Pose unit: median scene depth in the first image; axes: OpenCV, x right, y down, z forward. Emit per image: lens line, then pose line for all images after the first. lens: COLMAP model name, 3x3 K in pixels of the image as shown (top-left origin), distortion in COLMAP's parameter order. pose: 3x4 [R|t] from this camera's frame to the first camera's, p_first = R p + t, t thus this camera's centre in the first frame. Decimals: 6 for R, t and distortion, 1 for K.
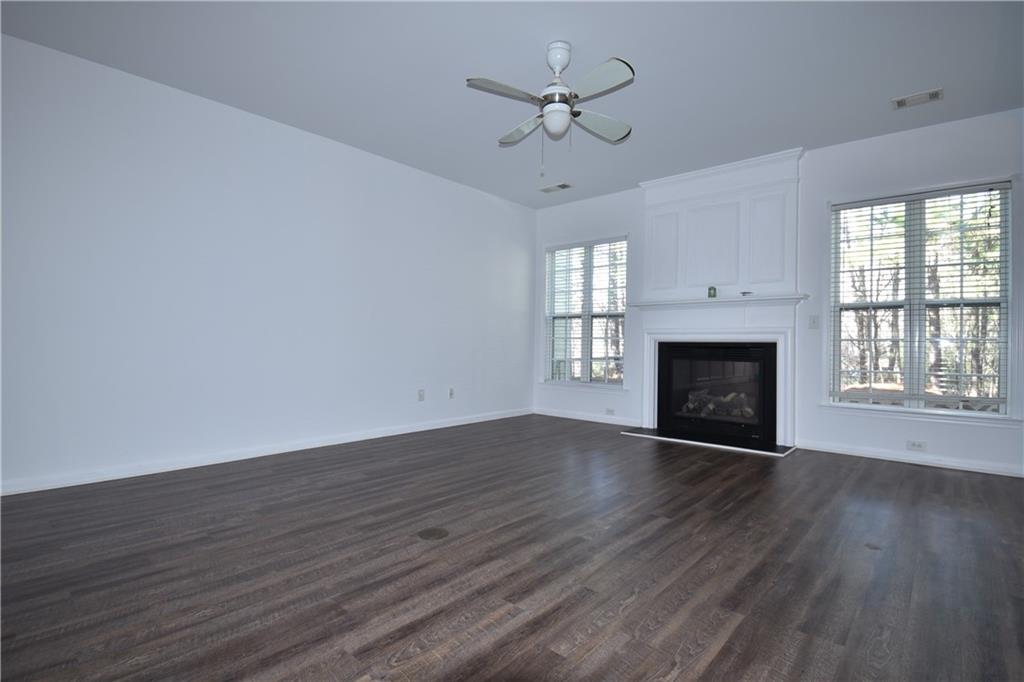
lens RADIAL K [[489.6, 0, 512.0], [0, 489.6, 338.1], [0, 0, 1]] dist [0.000046, -0.003223]
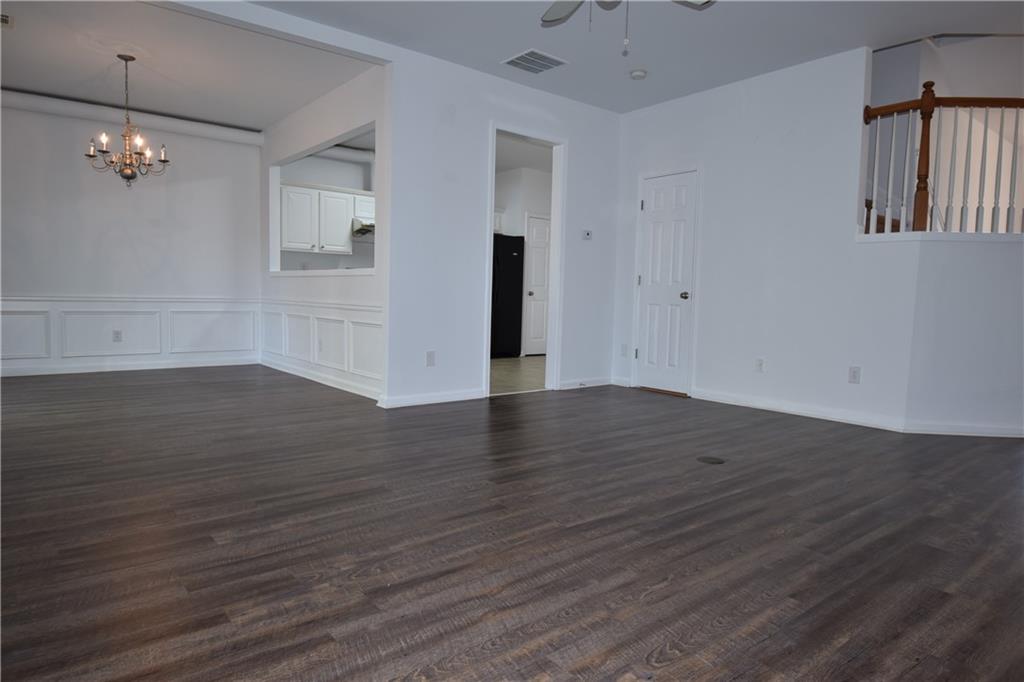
lens RADIAL K [[629.5, 0, 512.9], [0, 629.5, 343.9], [0, 0, 1]] dist [-0.003051, -0.002669]
pose [[-0.986356, -0.047199, 0.157714, 0.038576], [-0.036206, 0.996757, 0.071861, 0.020992], [-0.160594, 0.065170, -0.984867, 1.276773]]
